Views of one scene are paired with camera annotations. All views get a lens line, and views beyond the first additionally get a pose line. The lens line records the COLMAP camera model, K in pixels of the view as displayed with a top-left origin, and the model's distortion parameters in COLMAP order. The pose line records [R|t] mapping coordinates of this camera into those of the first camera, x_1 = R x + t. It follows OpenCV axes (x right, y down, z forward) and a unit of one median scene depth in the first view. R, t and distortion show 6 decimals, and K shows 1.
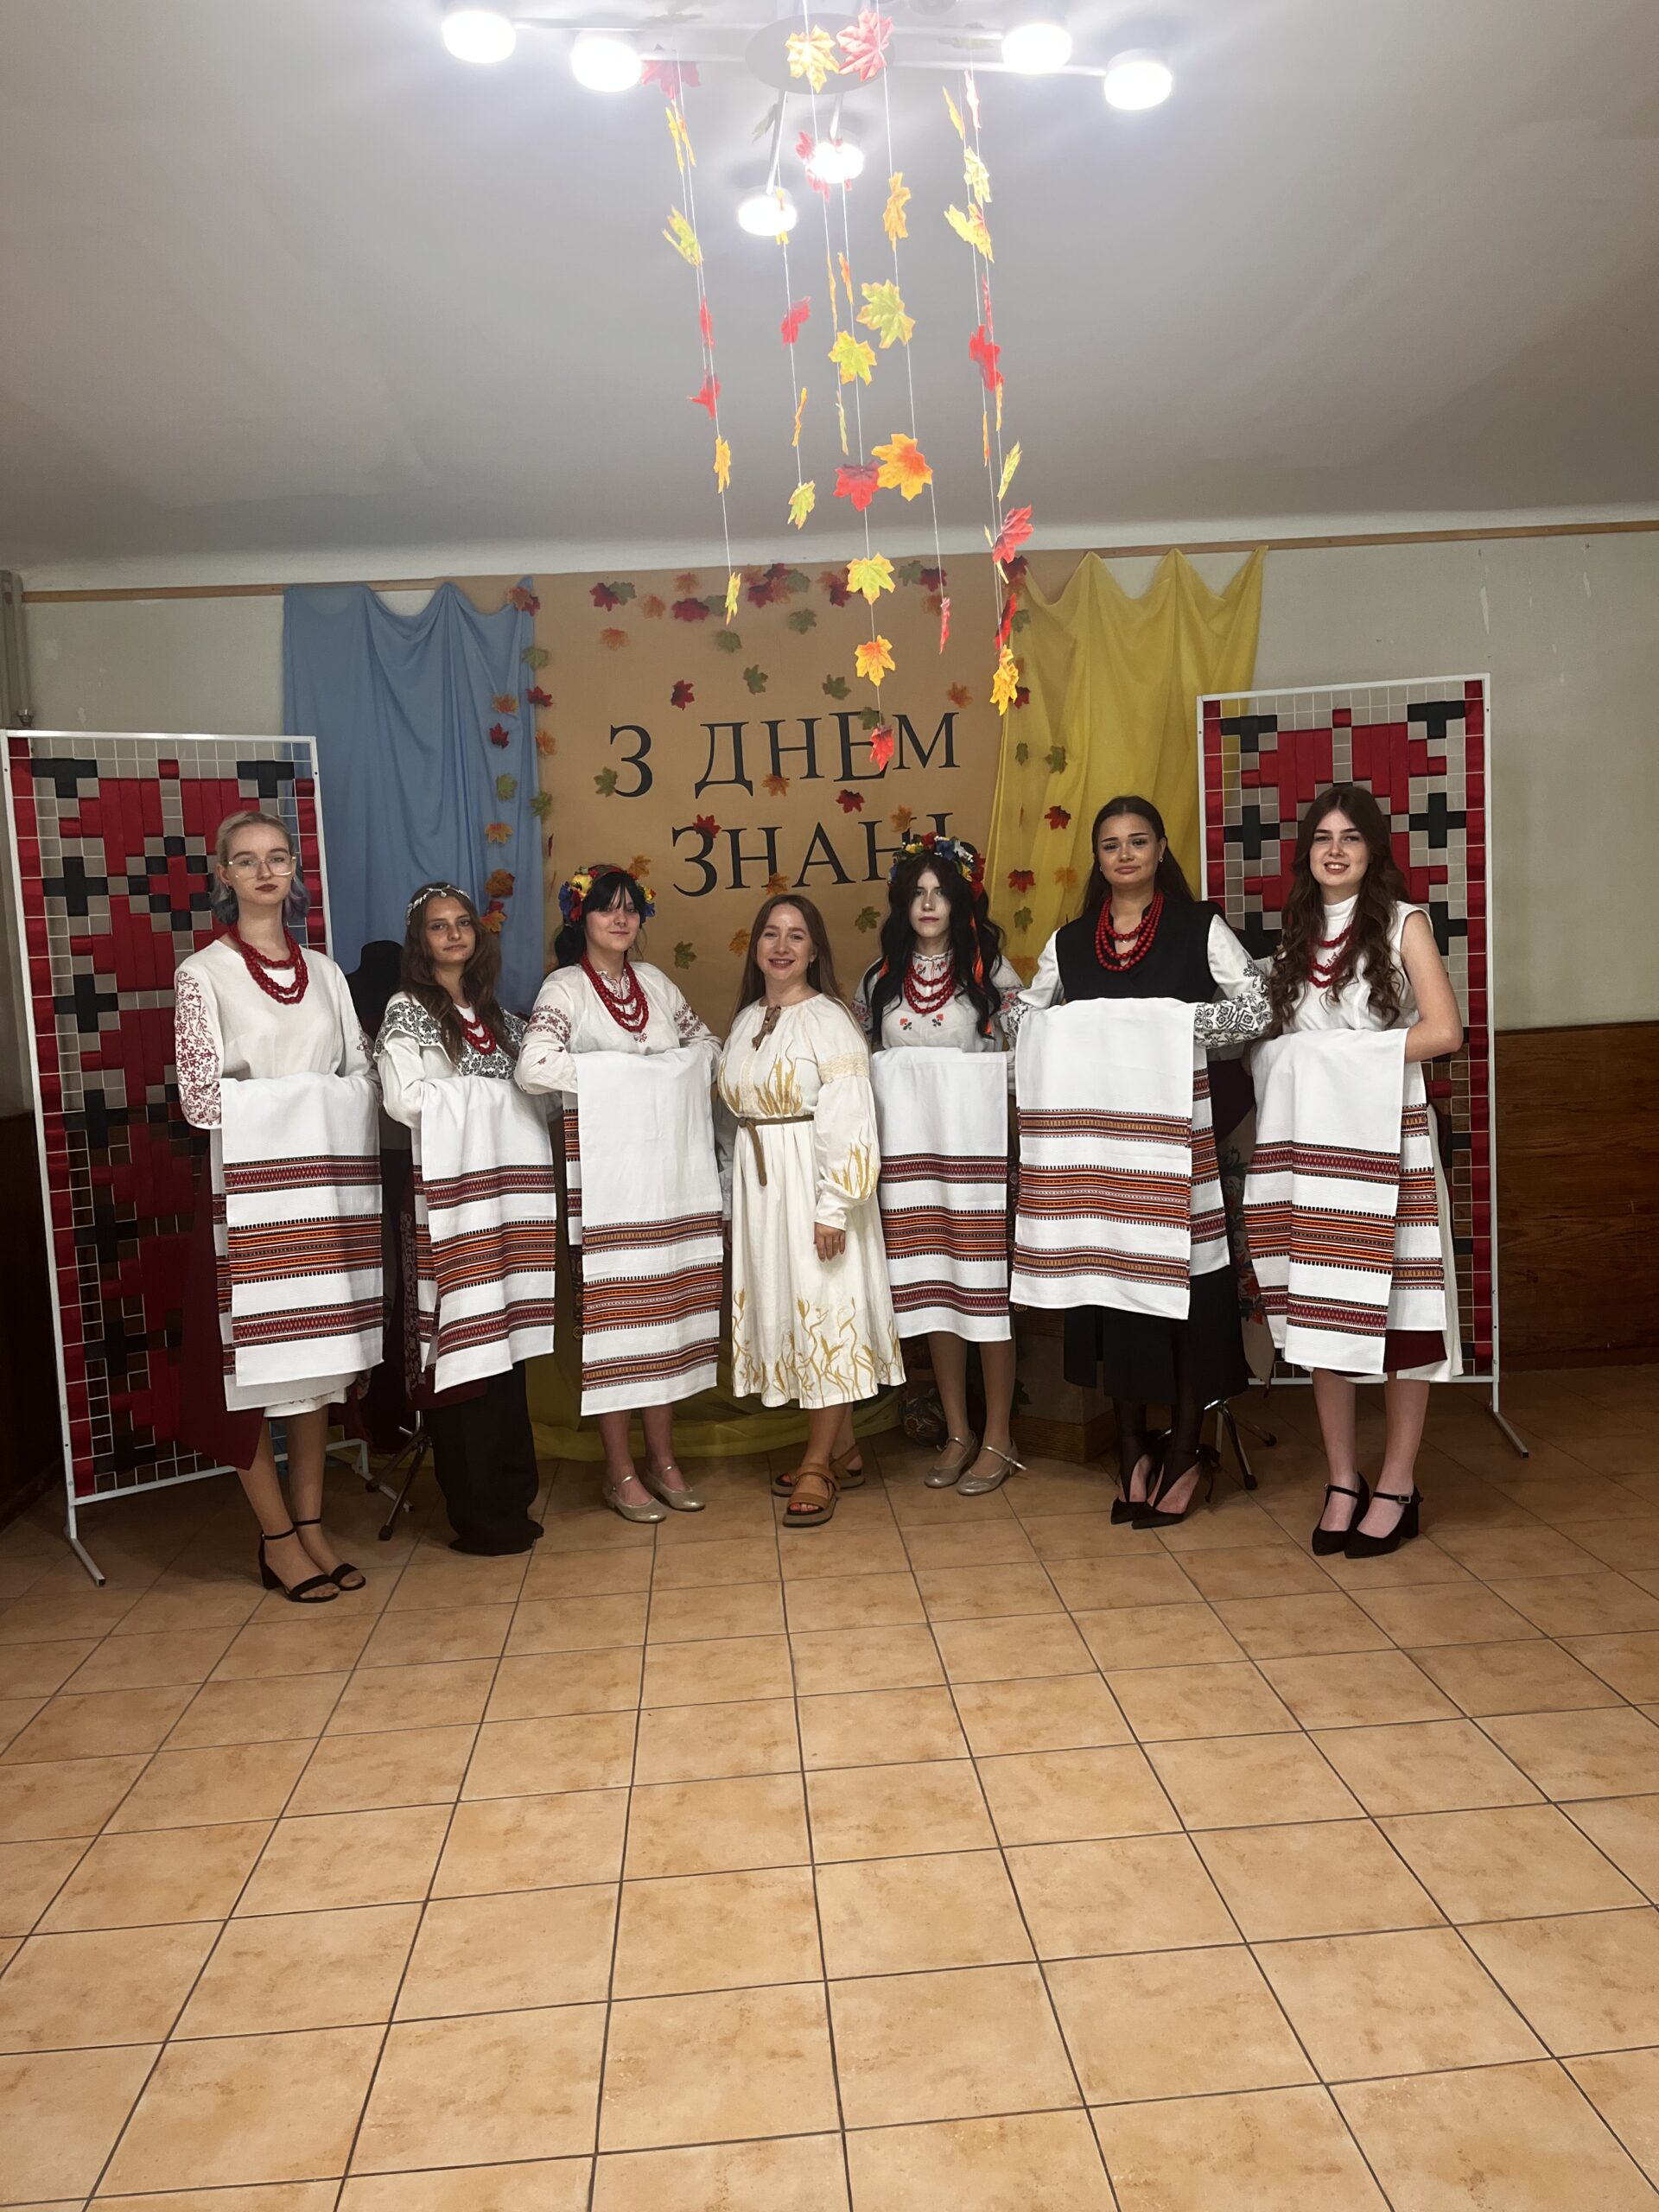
lens RADIAL K [[1678.7, 0, 829.5], [0, 1678.7, 1106.0], [0, 0, 1]] dist [-0.004250, -0.000894]
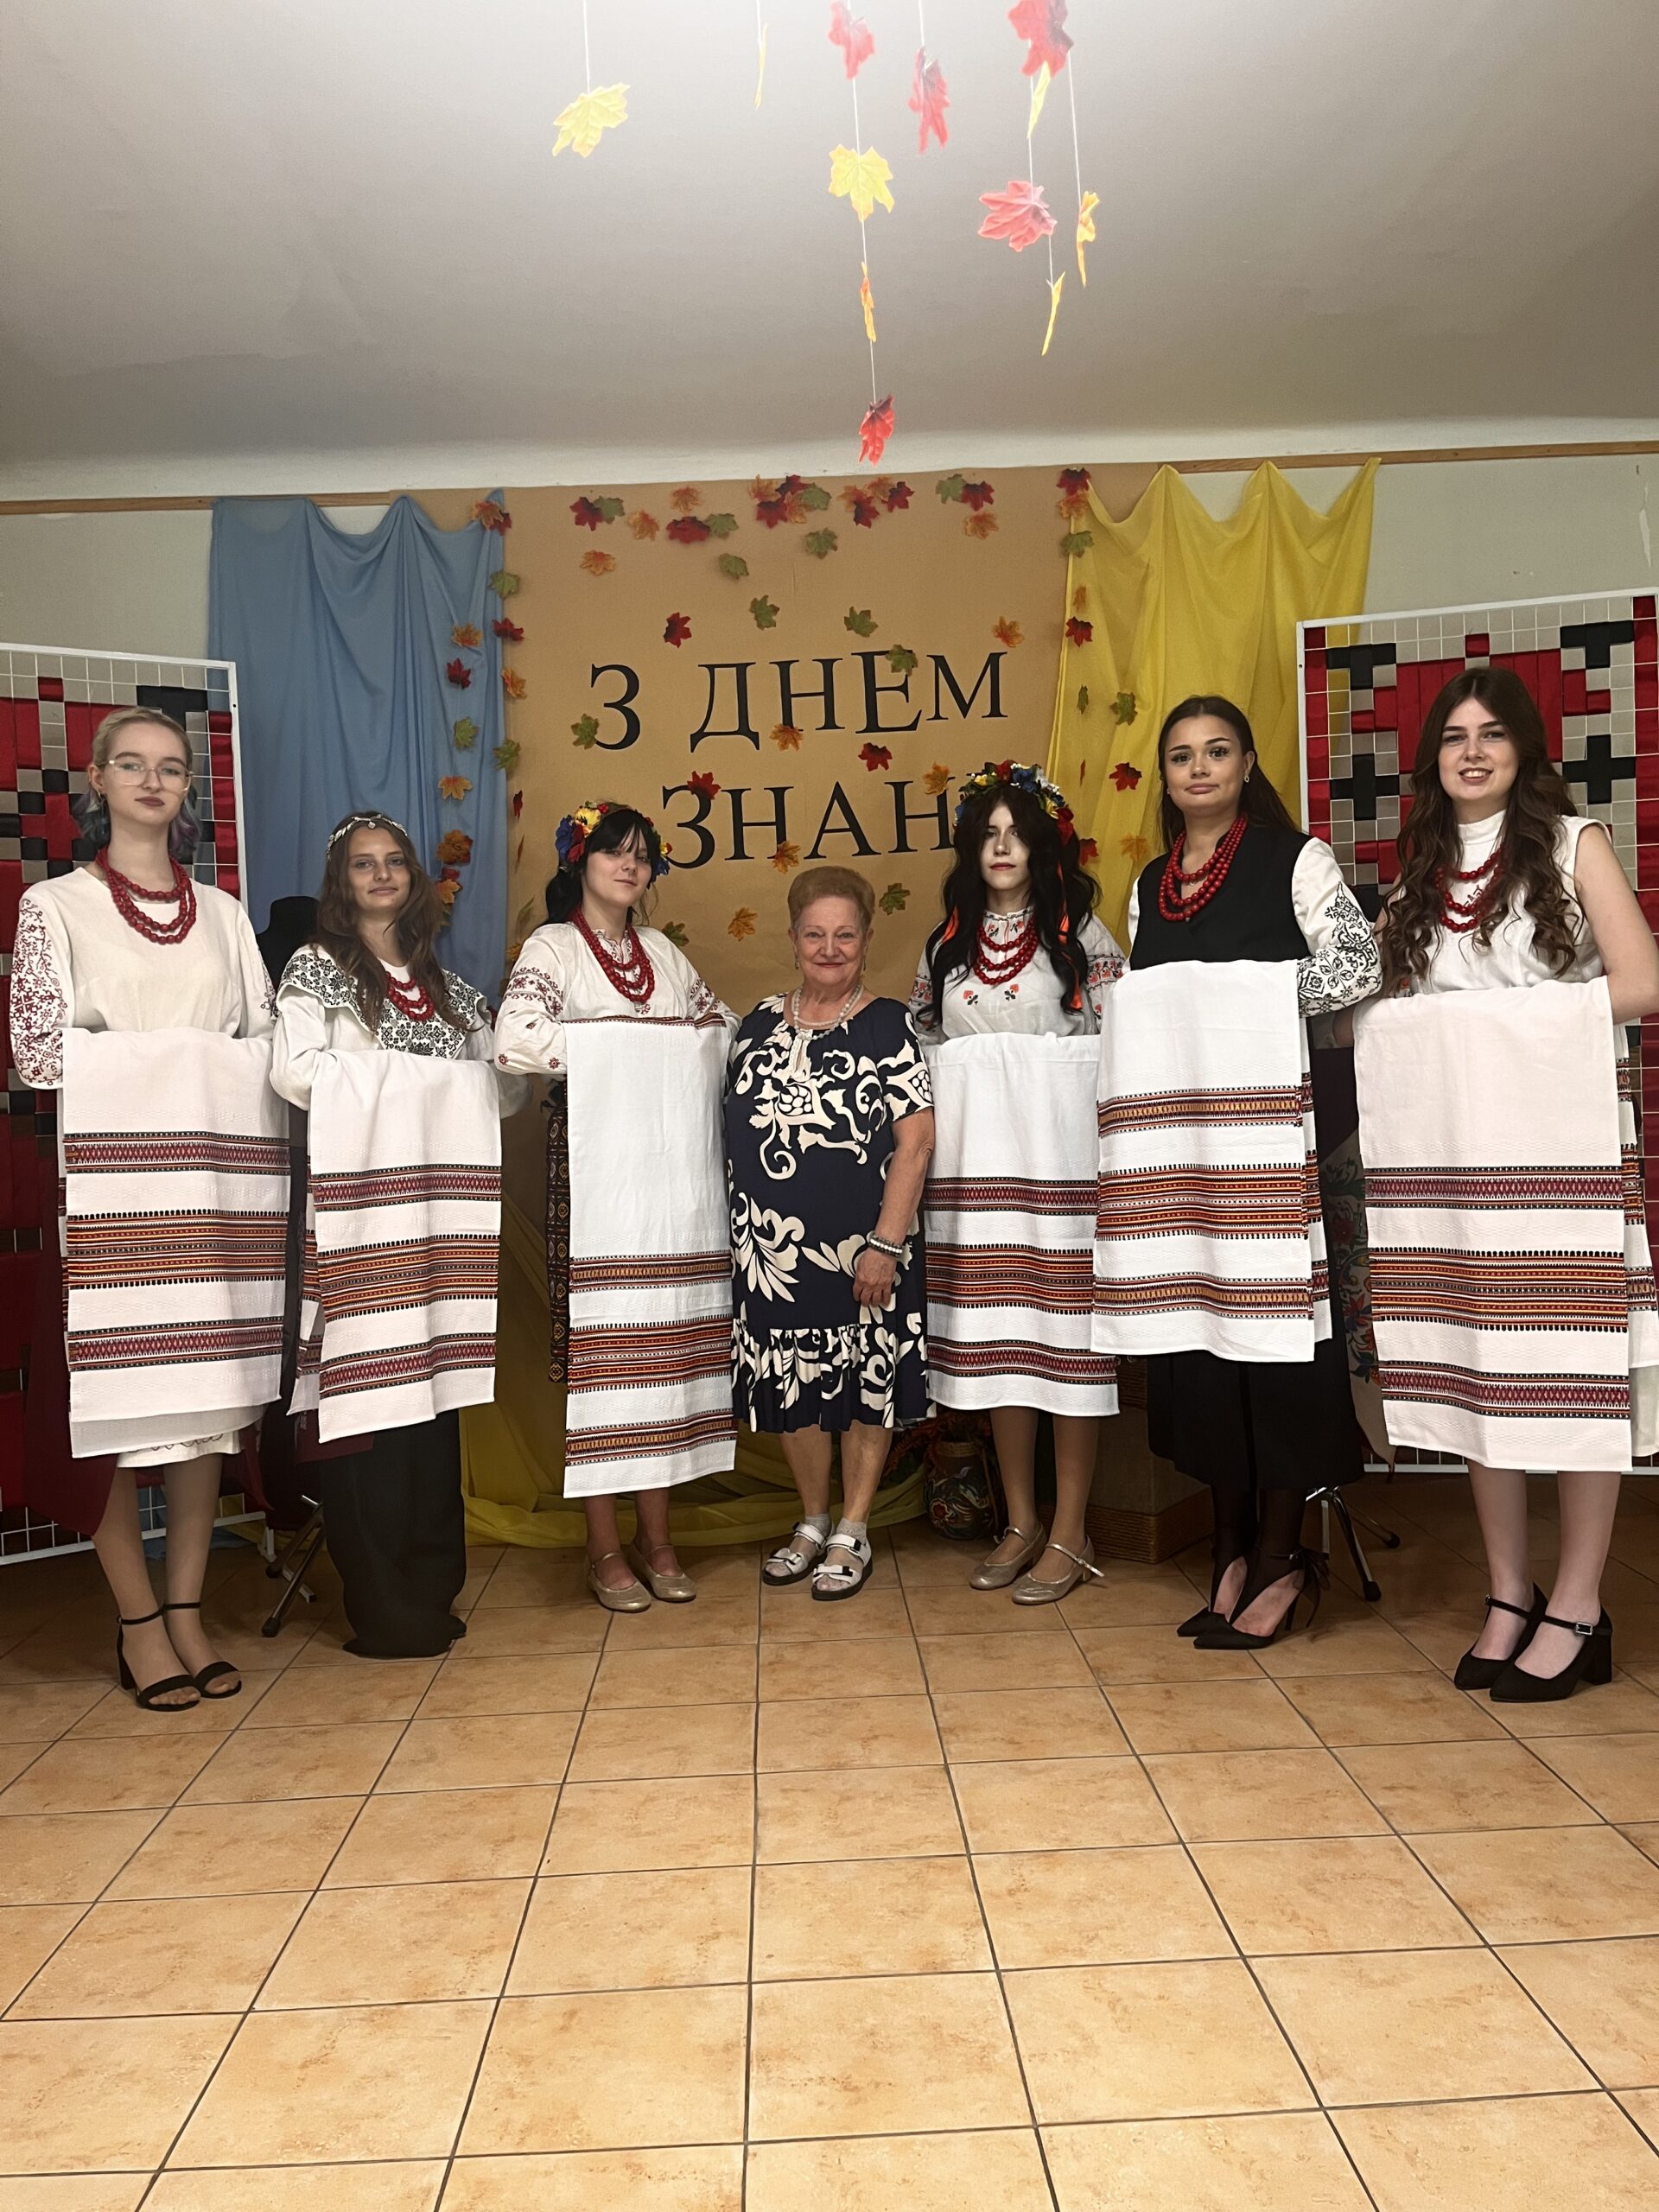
lens RADIAL K [[1703.0, 0, 811.1], [0, 1703.0, 1115.8], [0, 0, 1]] dist [0.005536, -0.001869]
pose [[0.998955, 0.013865, -0.043560, 0.023245], [-0.016449, 0.998091, -0.059536, 0.055946], [0.042651, 0.060190, 0.997275, 0.189598]]
